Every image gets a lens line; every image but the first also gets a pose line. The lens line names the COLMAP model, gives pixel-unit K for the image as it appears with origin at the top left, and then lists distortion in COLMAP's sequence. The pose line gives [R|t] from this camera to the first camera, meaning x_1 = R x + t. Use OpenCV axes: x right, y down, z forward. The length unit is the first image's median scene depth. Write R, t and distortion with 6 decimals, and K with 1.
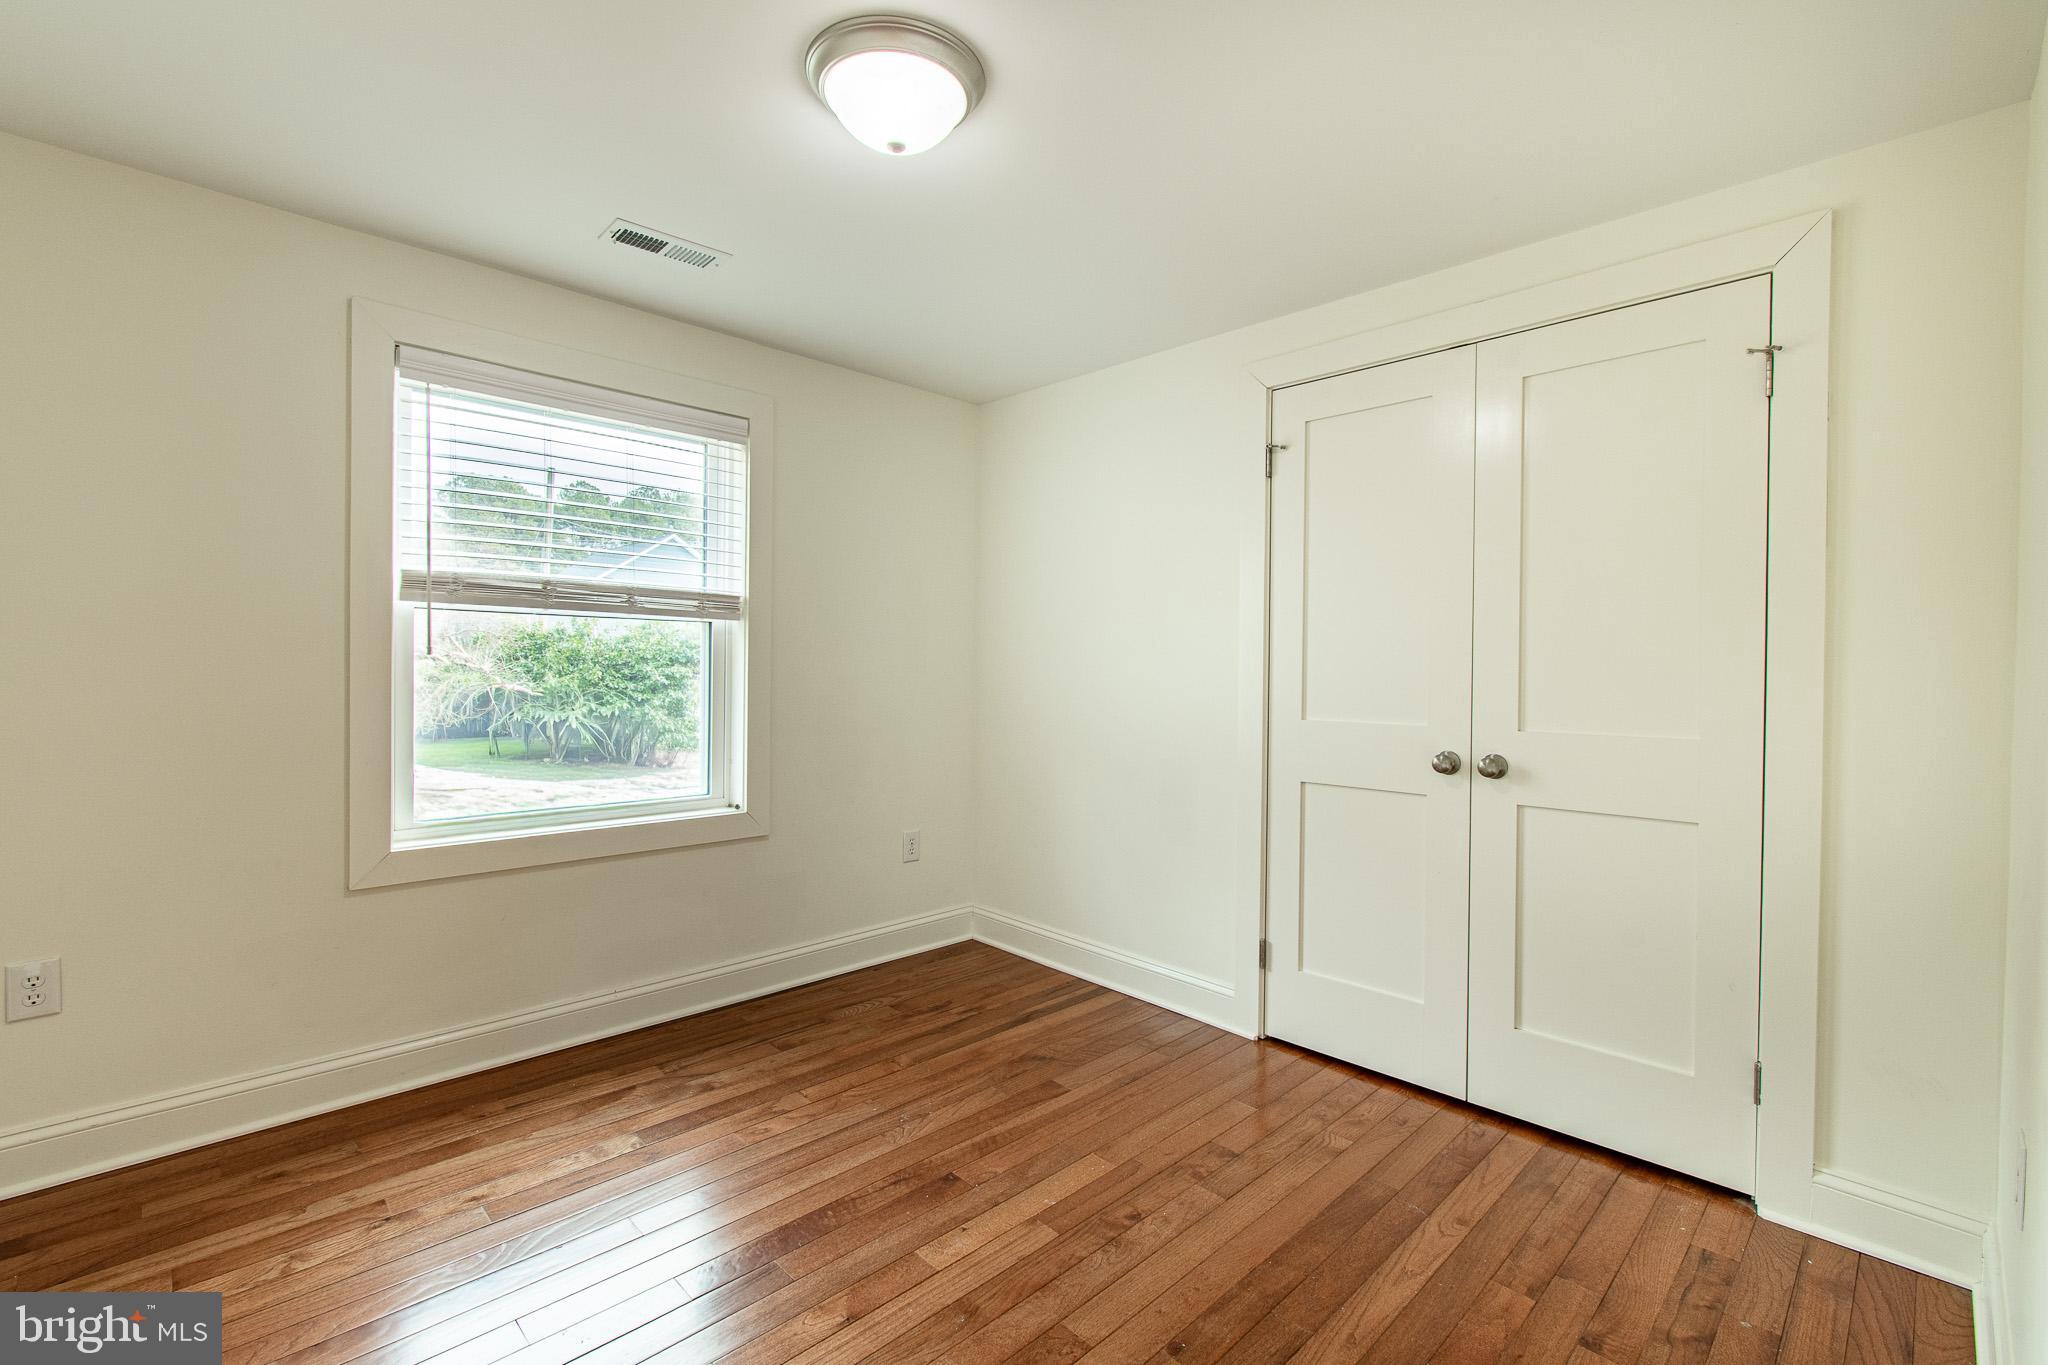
lens RADIAL K [[901.3, 0, 1022.4], [0, 901.3, 670.4], [0, 0, 1]] dist [0.003235, -0.000418]
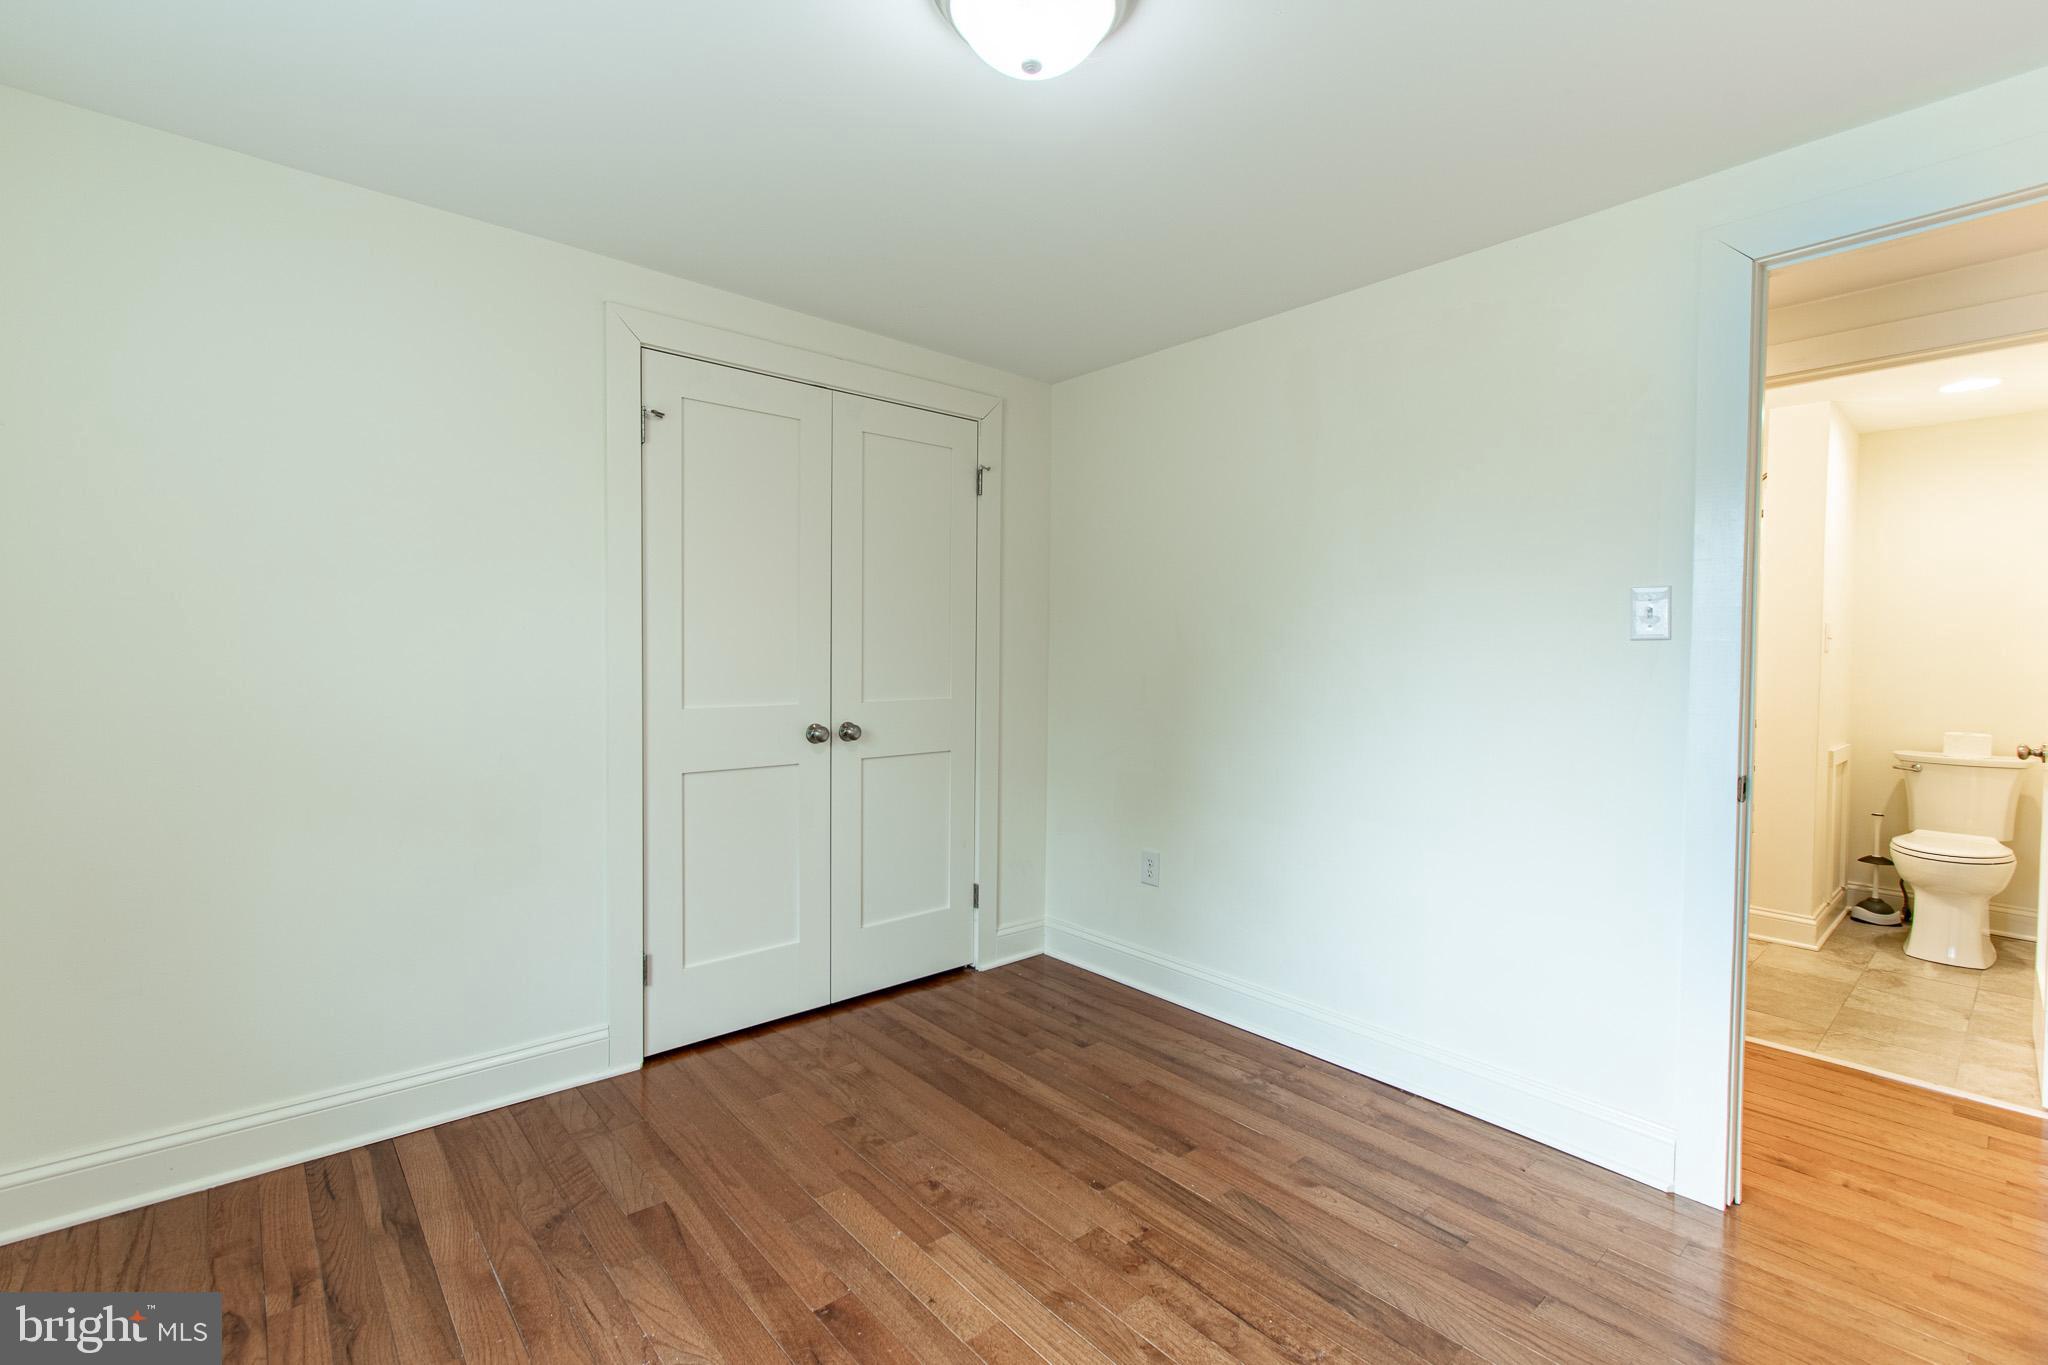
lens RADIAL K [[901.3, 0, 1015.6], [0, 901.3, 666.8], [0, 0, 1]] dist [0.003235, -0.000418]
pose [[0.066862, -0.028730, 0.997349, -0.748817], [0.001538, 0.999587, 0.028691, -0.021650], [-0.997761, -0.000385, 0.066878, 0.696478]]
